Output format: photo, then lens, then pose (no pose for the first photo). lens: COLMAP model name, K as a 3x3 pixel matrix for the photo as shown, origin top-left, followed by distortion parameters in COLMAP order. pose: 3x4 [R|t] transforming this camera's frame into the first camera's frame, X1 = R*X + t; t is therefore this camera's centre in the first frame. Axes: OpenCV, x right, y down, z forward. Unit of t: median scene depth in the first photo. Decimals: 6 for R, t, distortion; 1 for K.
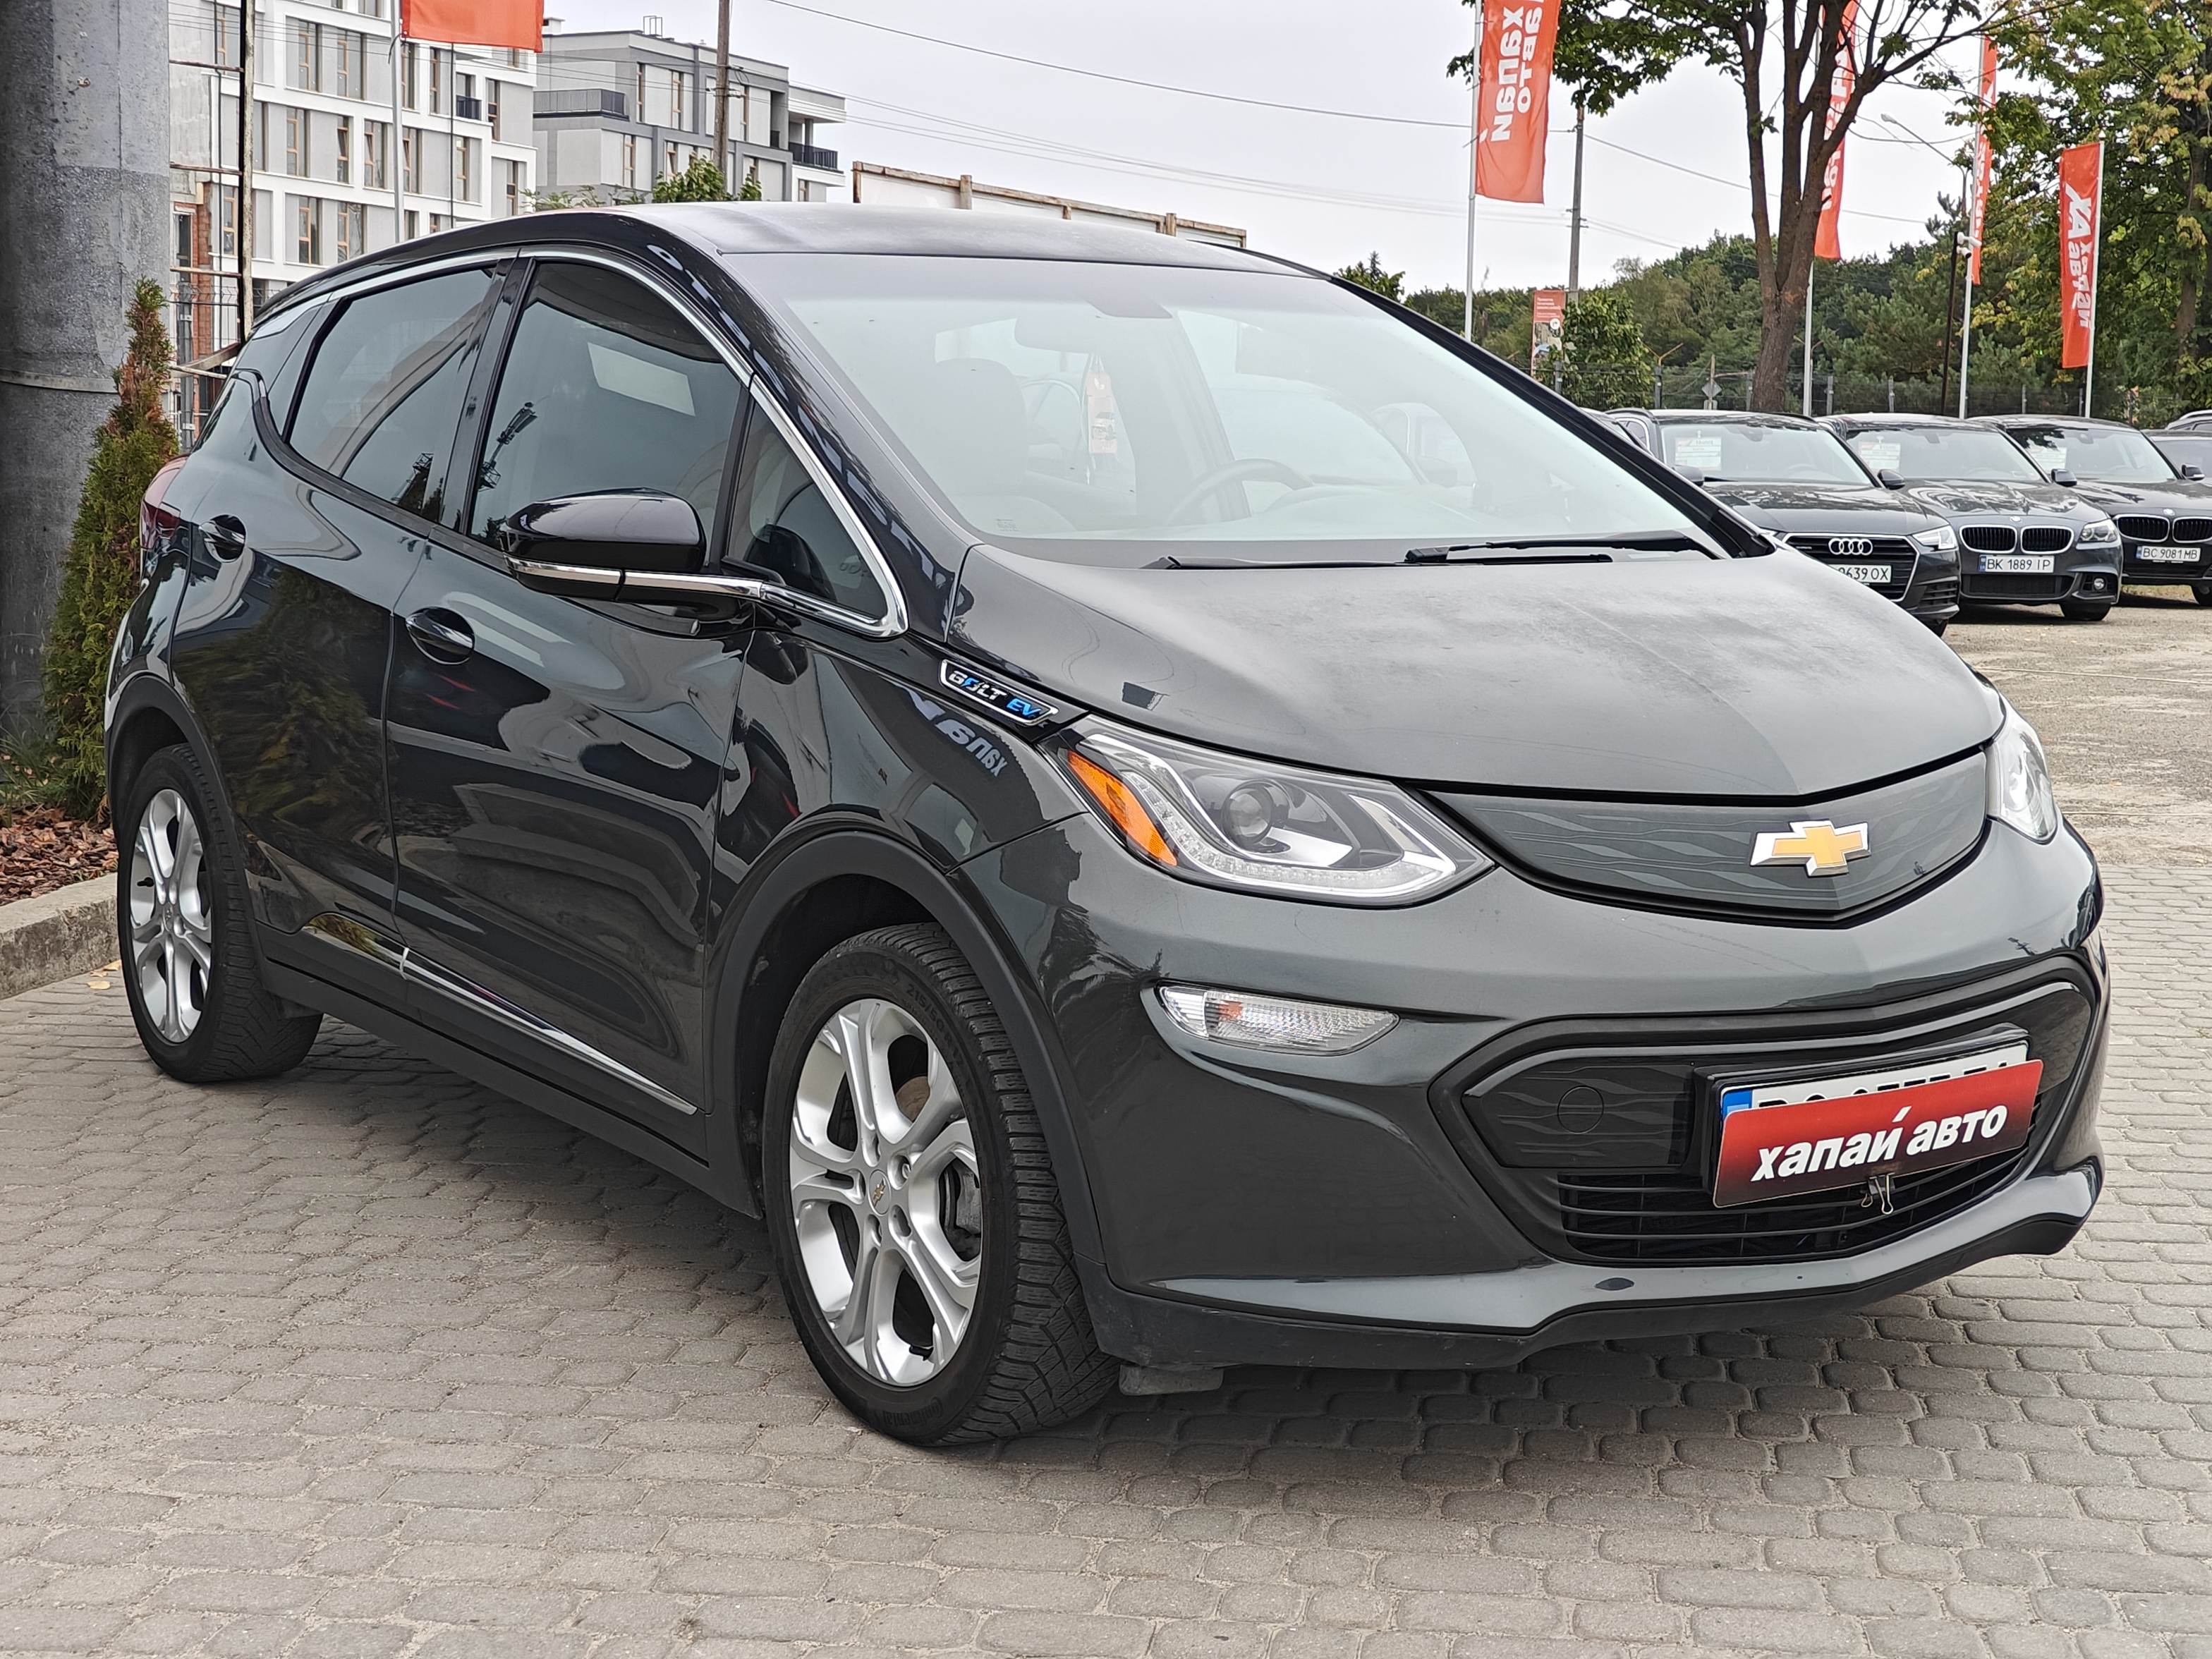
lens RADIAL K [[3213.5, 0, 1127.6], [0, 3213.5, 831.3], [0, 0, 1]] dist [-0.015529, 0.224669]
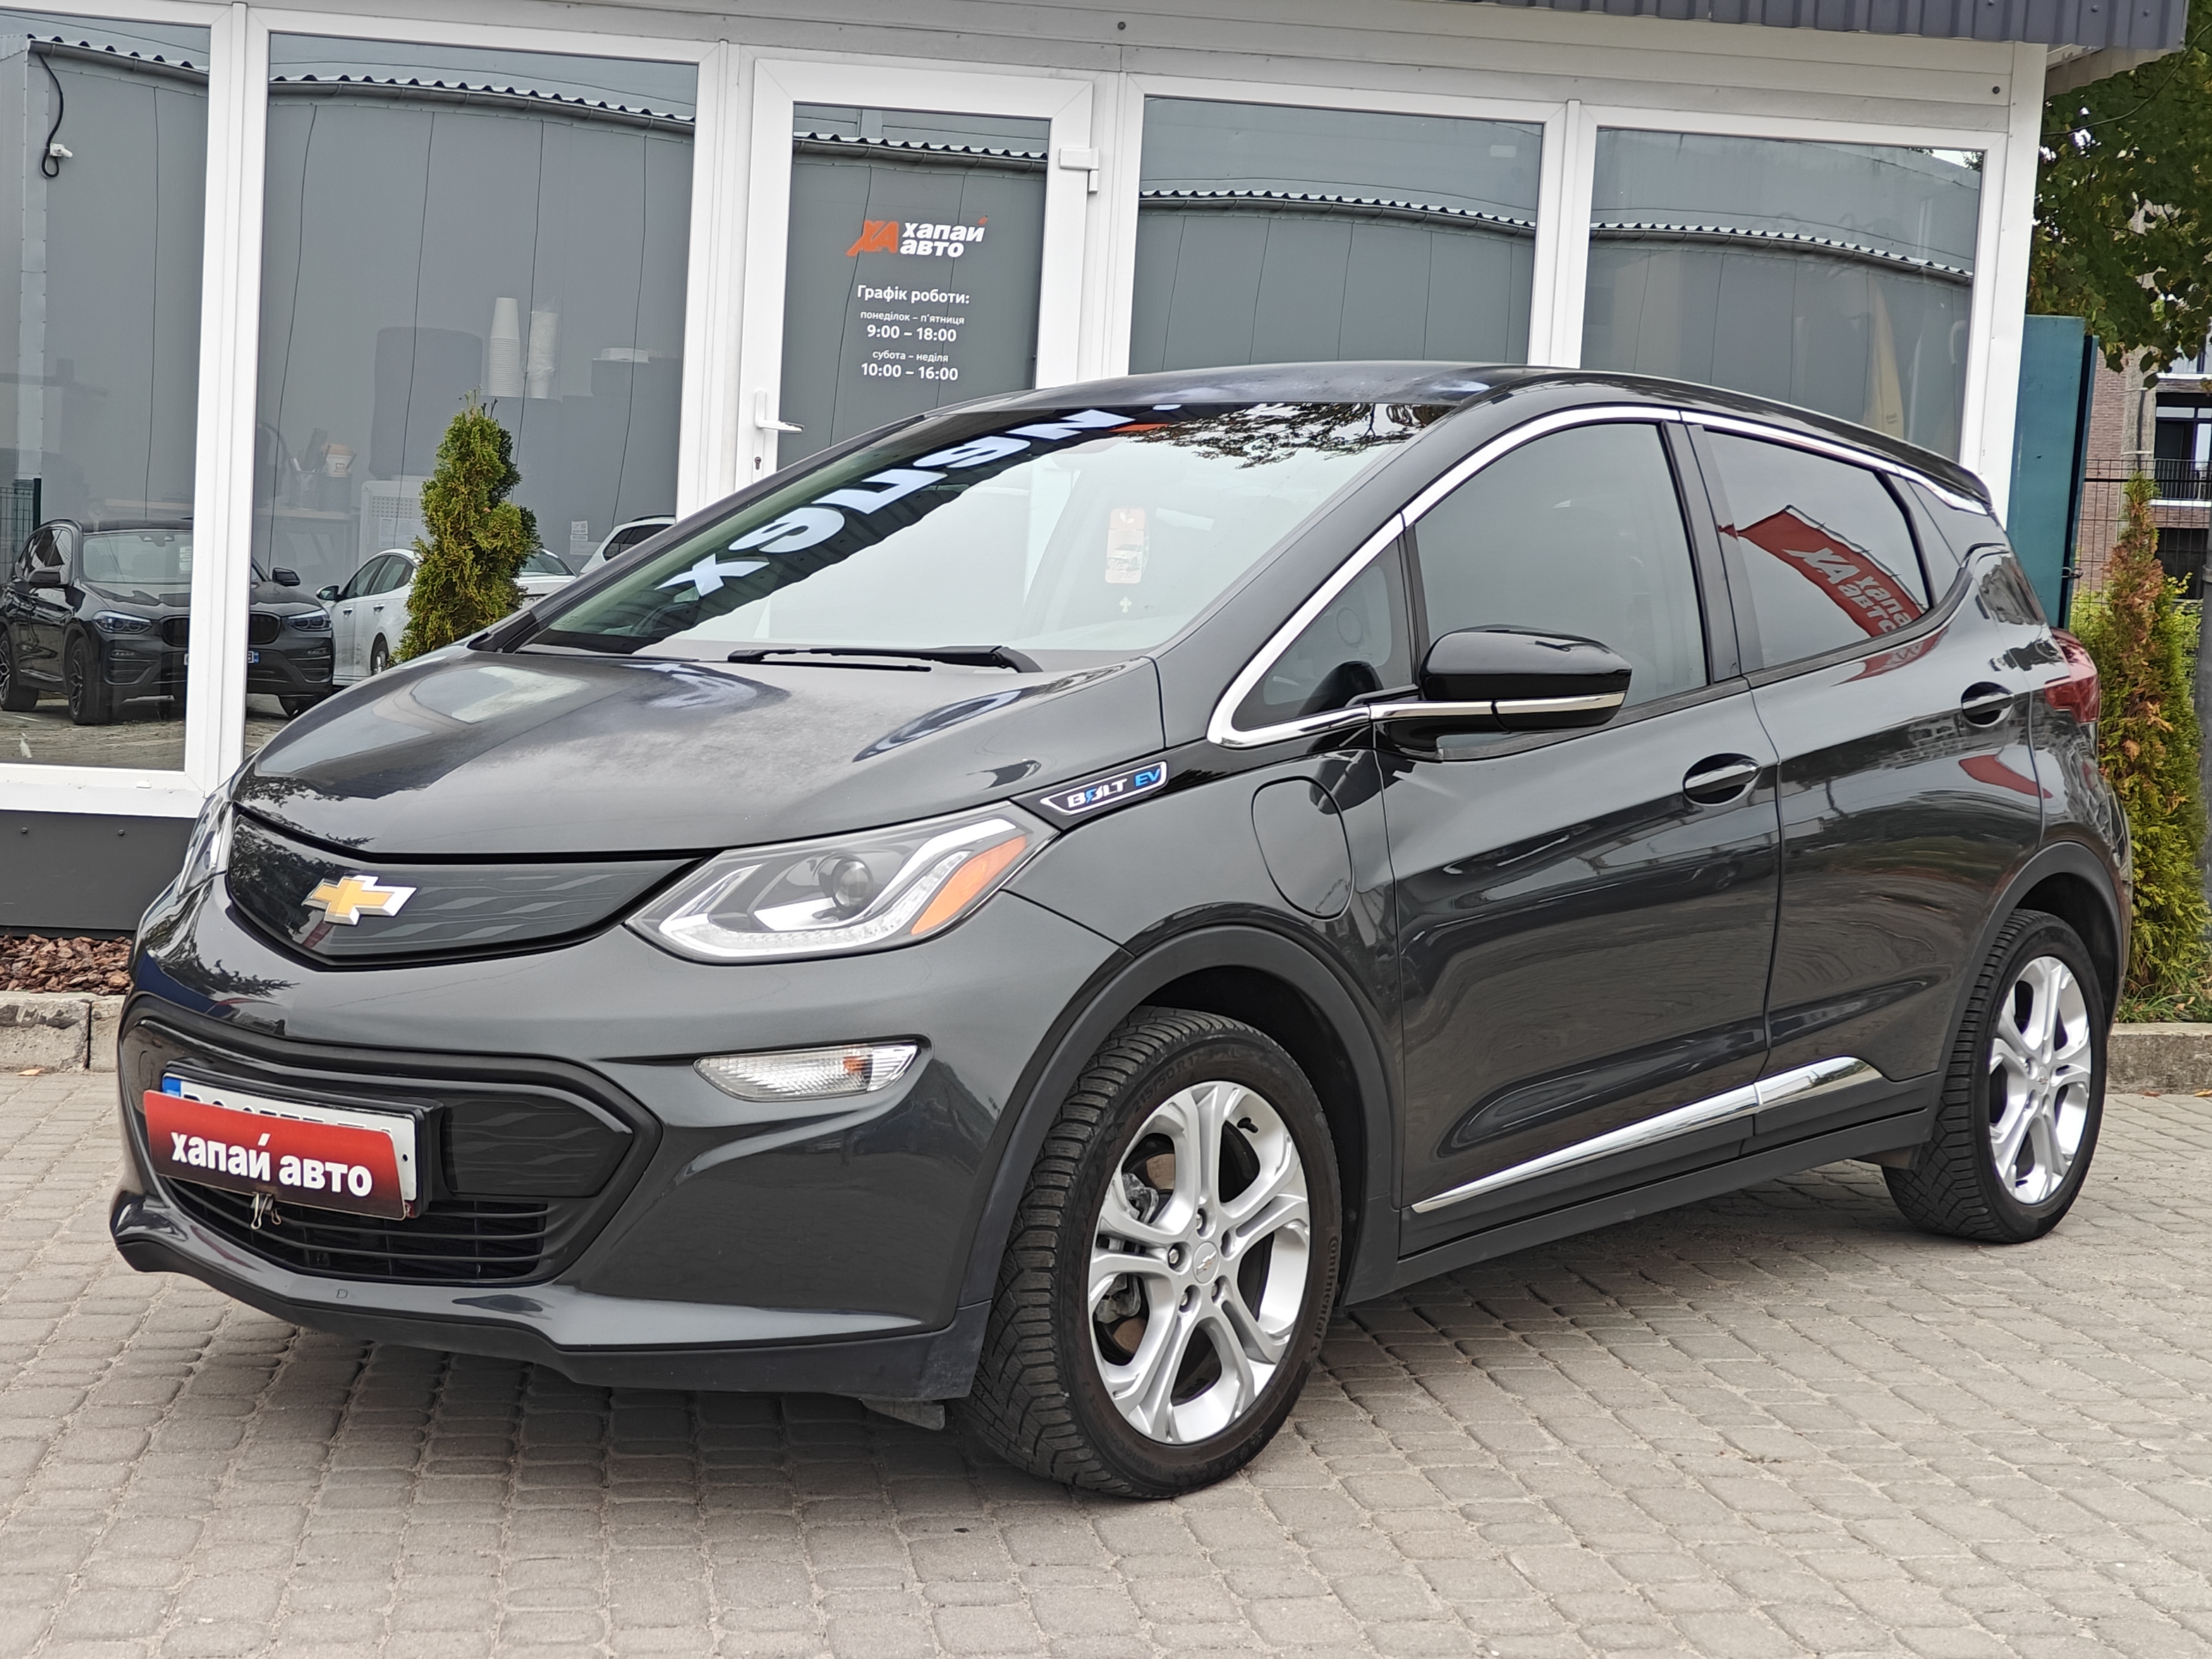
lens RADIAL K [[3213.5, 0, 1127.6], [0, 3213.5, 831.3], [0, 0, 1]] dist [-0.015529, 0.224669]
pose [[0.286475, 0.062529, -0.956045, 1.347759], [-0.142742, 0.989517, 0.021947, -0.080203], [0.947395, 0.130181, 0.292398, 0.937570]]
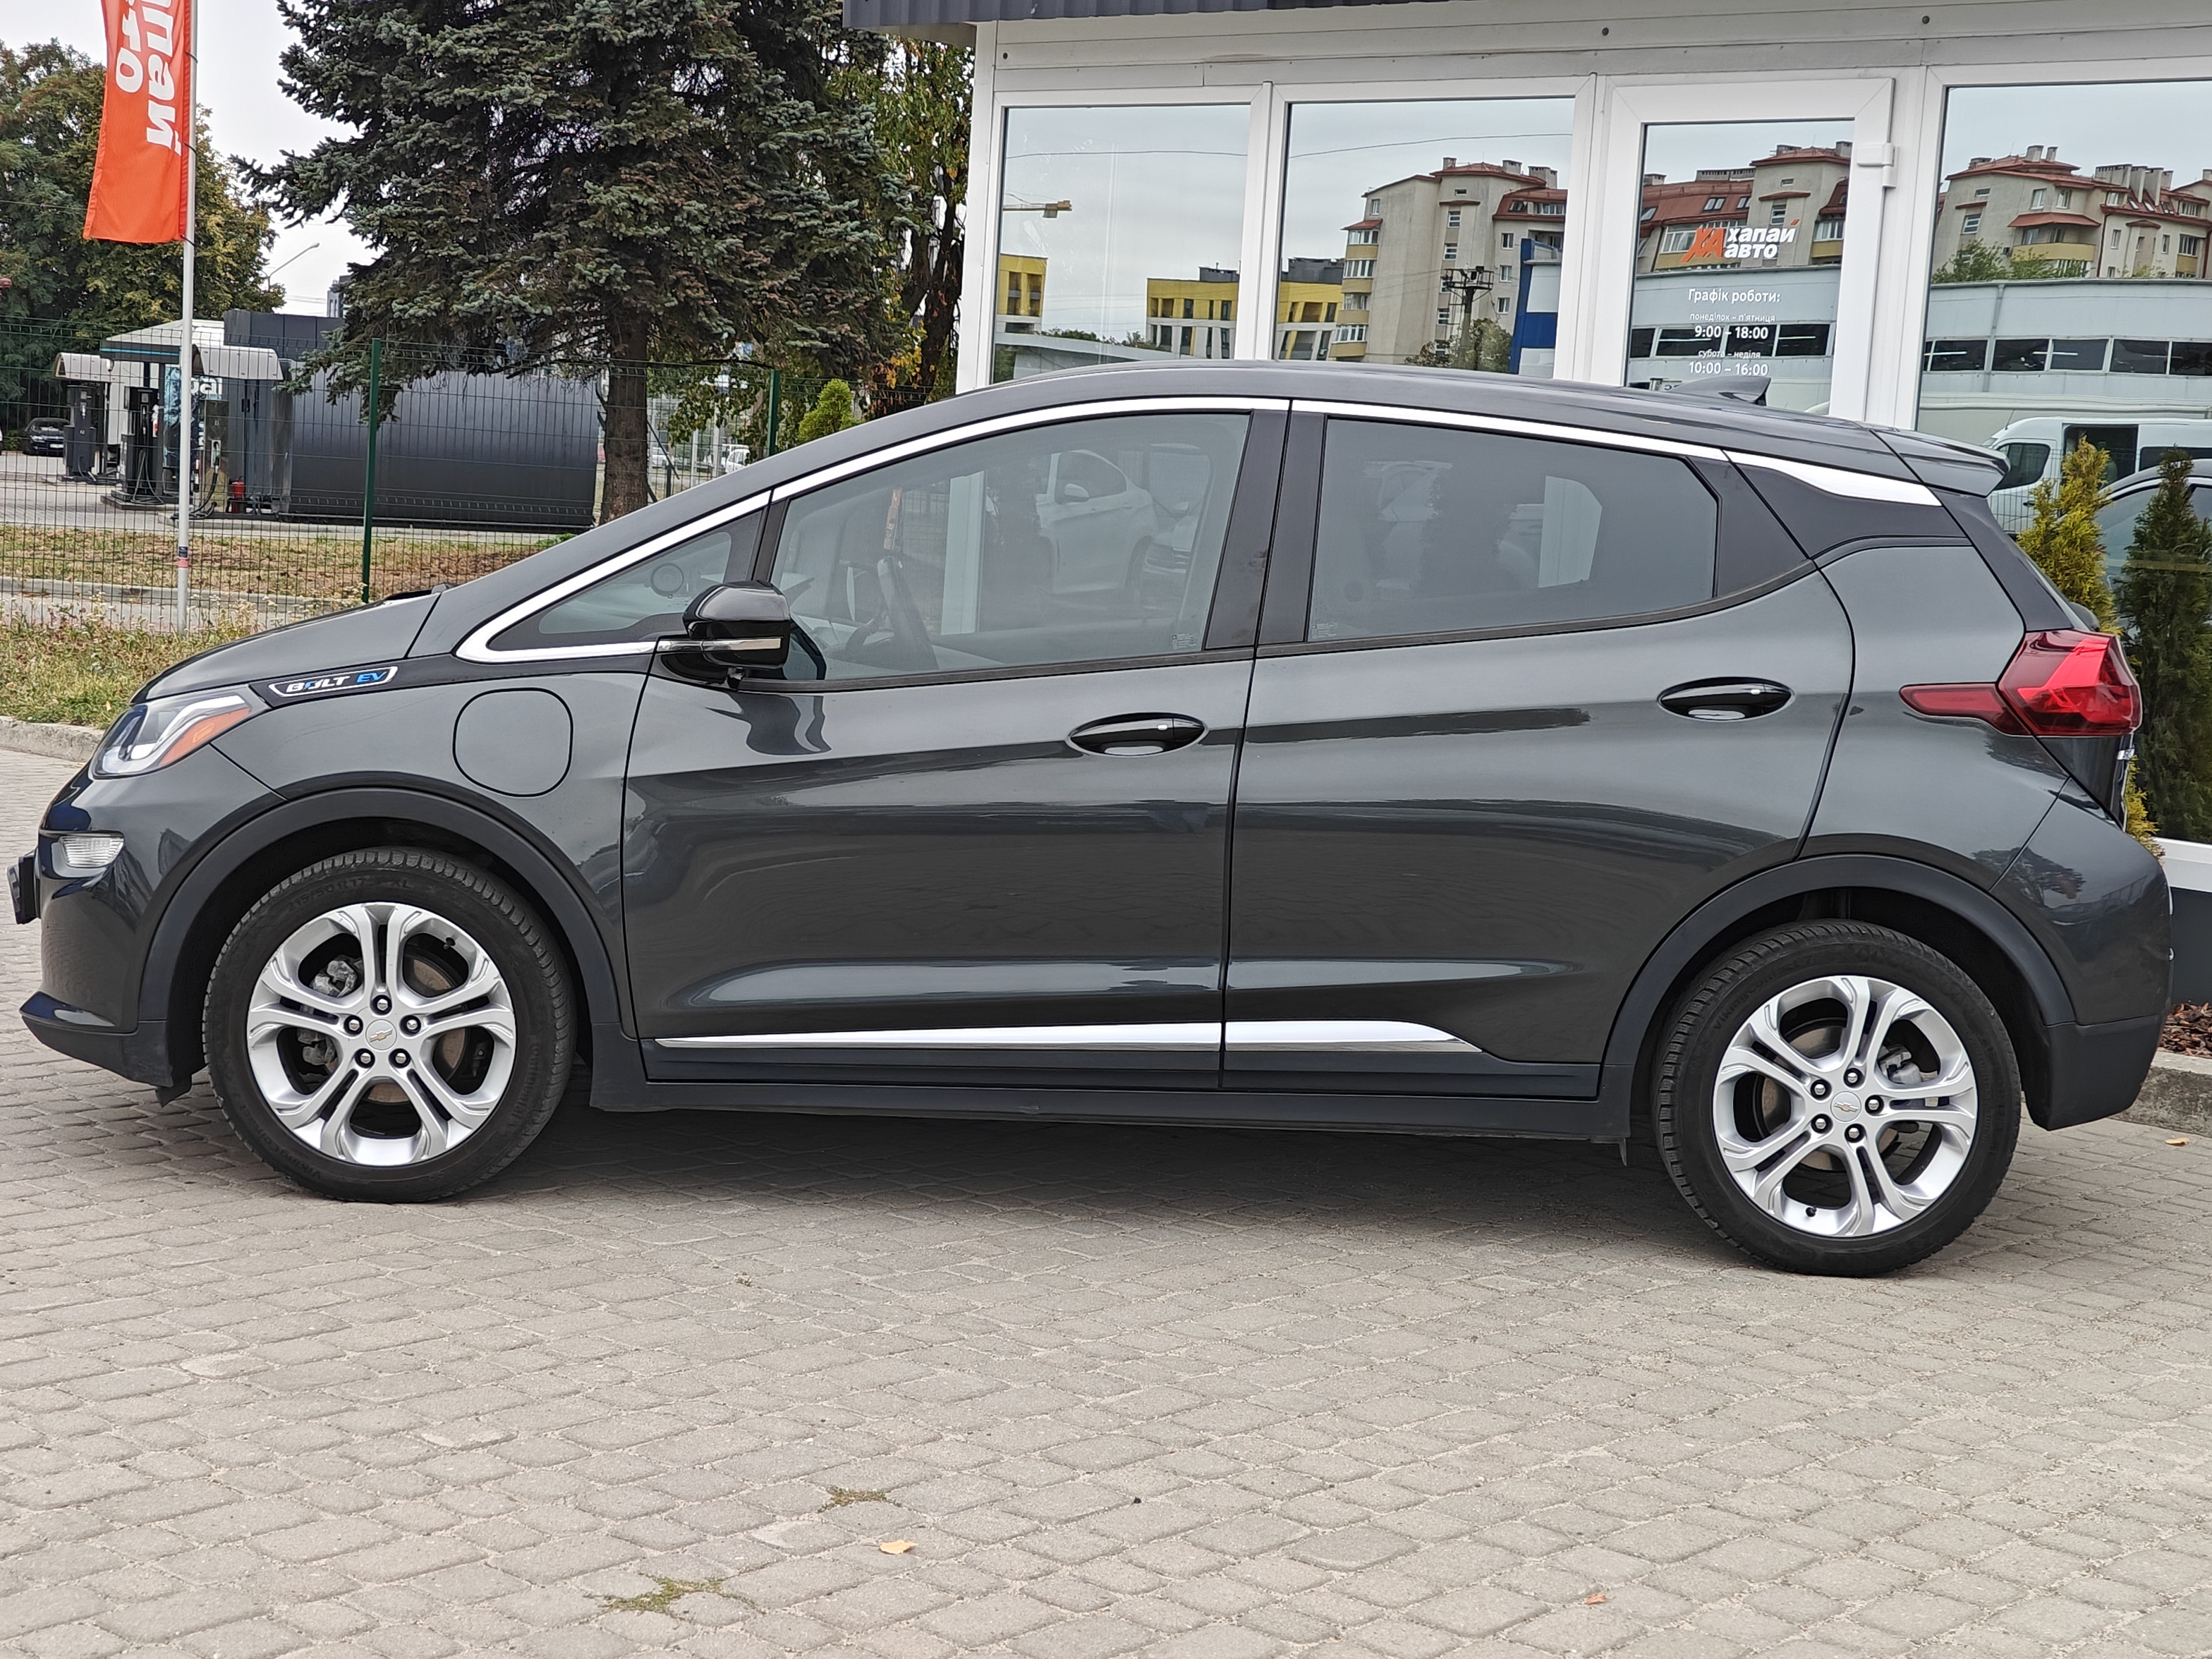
lens RADIAL K [[3213.5, 0, 1127.6], [0, 3213.5, 831.3], [0, 0, 1]] dist [-0.015529, 0.224669]
pose [[-0.511290, 0.051090, -0.857888, 1.417353], [-0.167641, 0.973126, 0.157865, -0.304172], [0.842899, 0.224533, -0.488985, 2.326277]]
